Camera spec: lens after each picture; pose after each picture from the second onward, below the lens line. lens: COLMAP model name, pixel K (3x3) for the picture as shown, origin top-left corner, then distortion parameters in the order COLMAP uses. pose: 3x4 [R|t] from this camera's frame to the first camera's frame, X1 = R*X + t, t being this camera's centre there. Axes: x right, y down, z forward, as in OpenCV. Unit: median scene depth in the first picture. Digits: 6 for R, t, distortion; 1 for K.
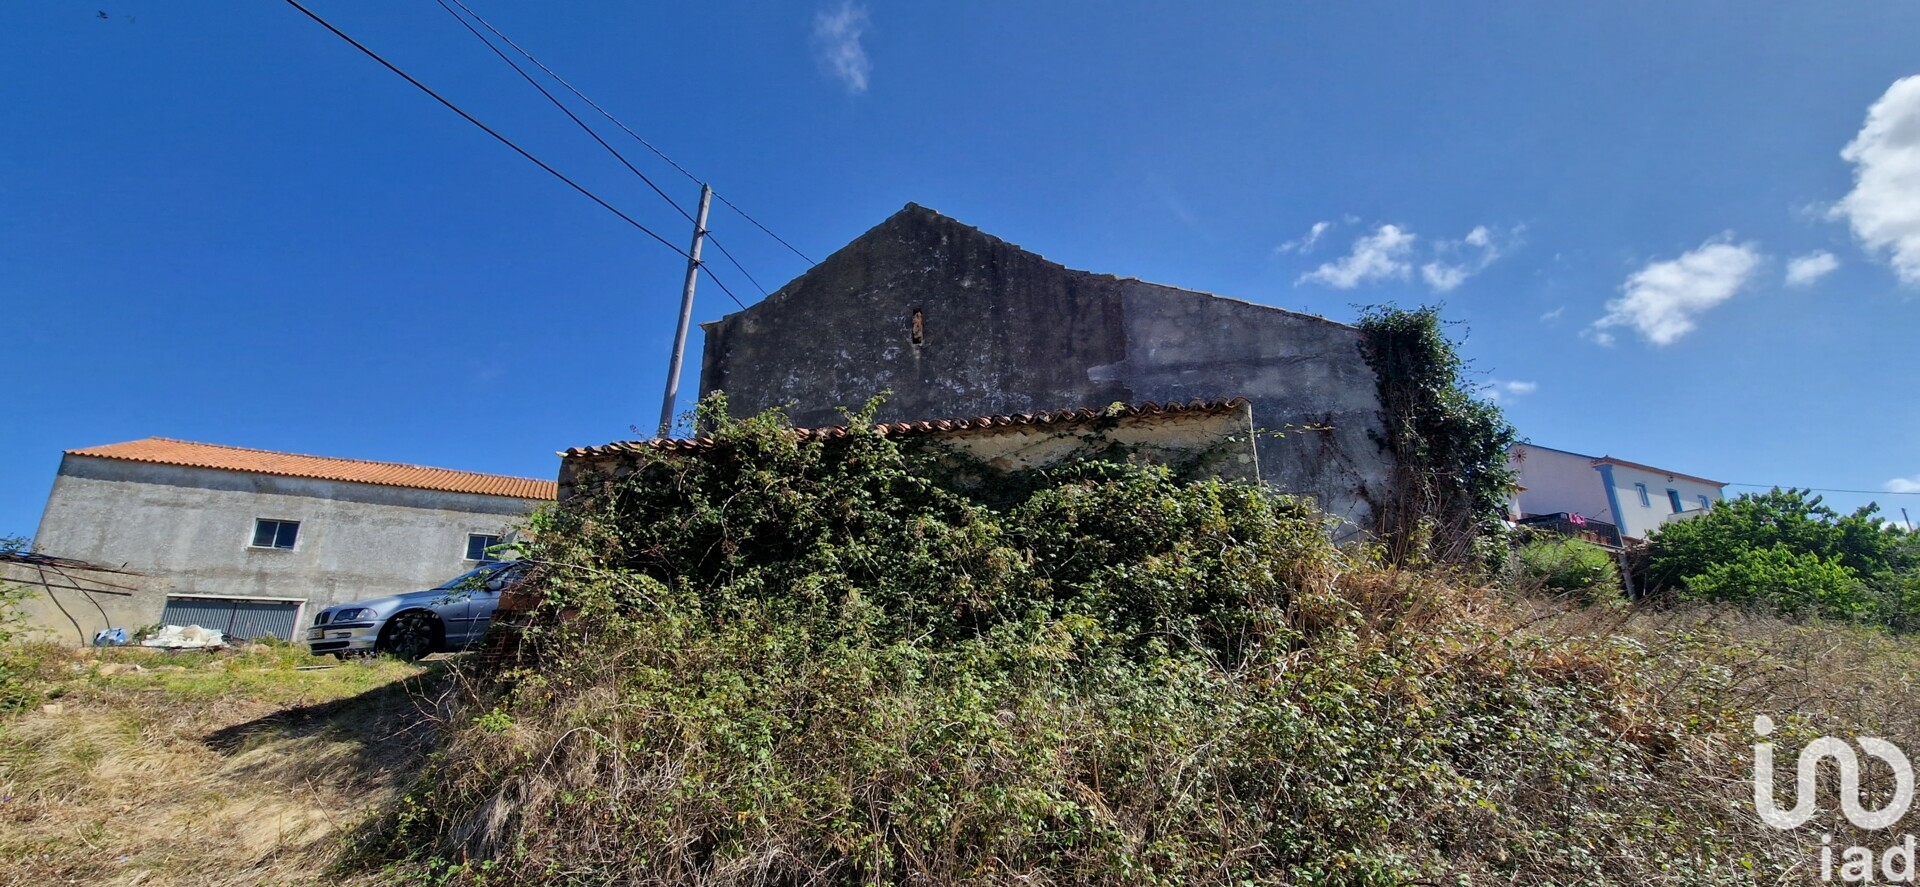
lens RADIAL K [[710.9, 0, 960.7], [0, 710.9, 433.6], [0, 0, 1]] dist [0.000810, 0.000049]
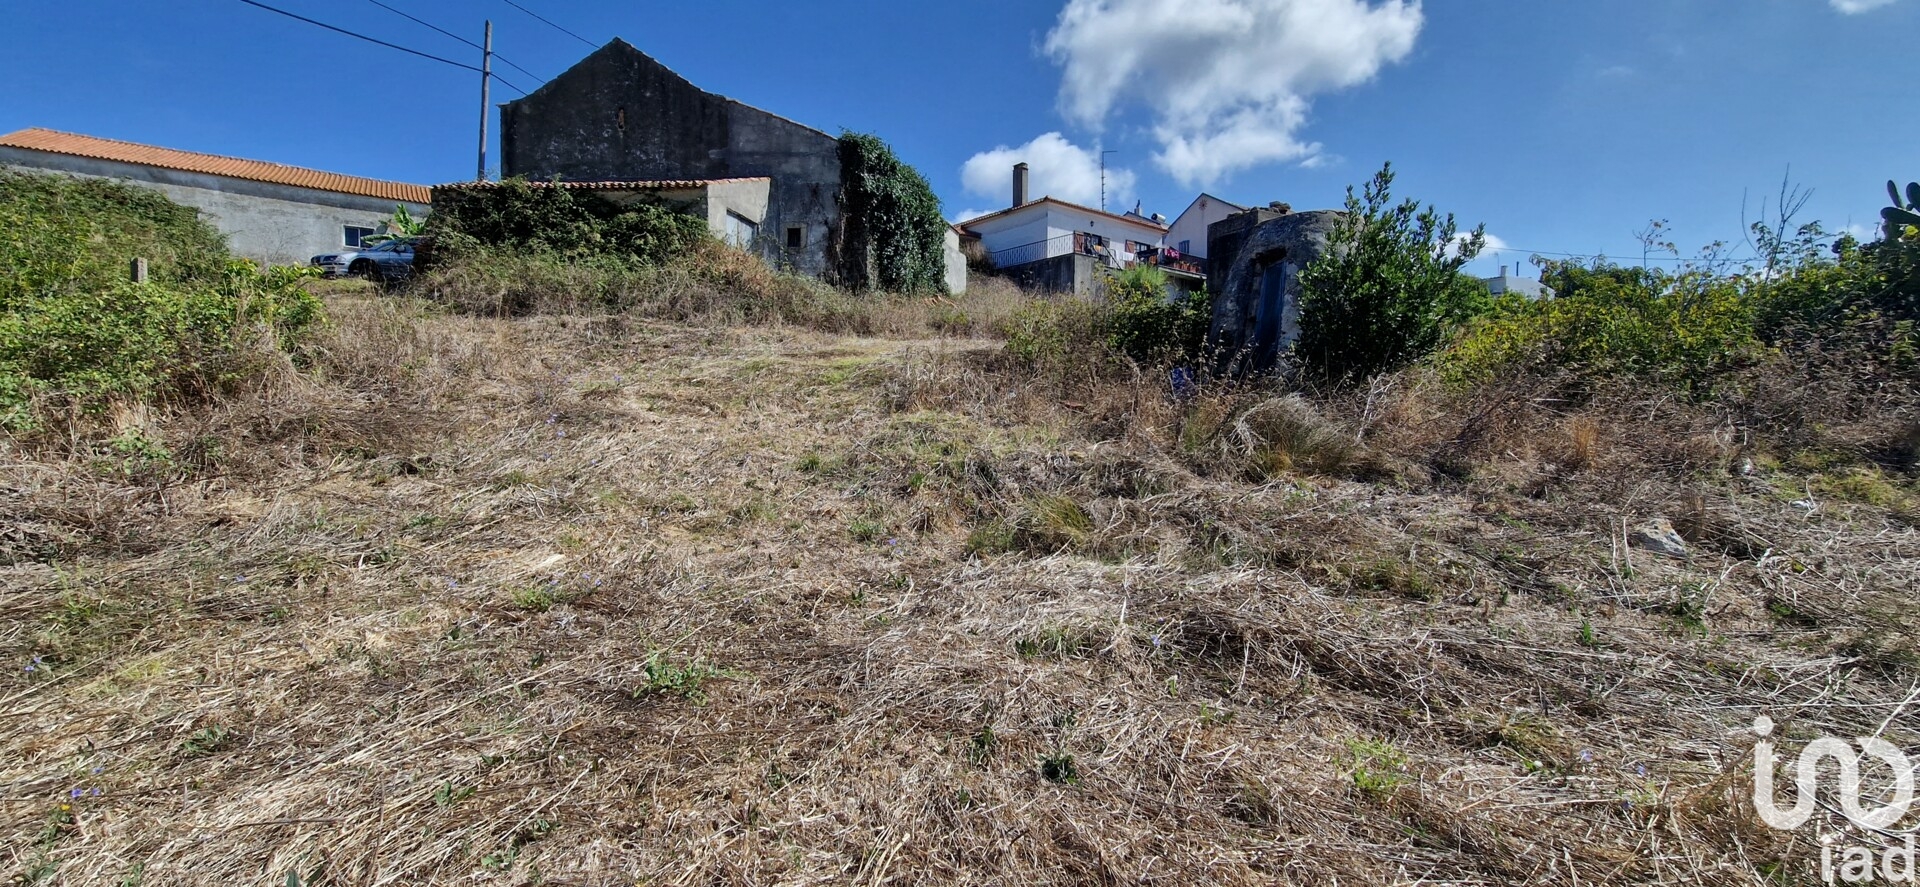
lens RADIAL K [[773.9, 0, 962.0], [0, 773.9, 416.8], [0, 0, 1]] dist [0.000681, -0.000010]
pose [[0.993813, 0.023569, 0.108539, 0.631998], [-0.058472, 0.941867, 0.330858, -0.141954], [-0.094432, -0.335157, 0.937418, -1.244480]]
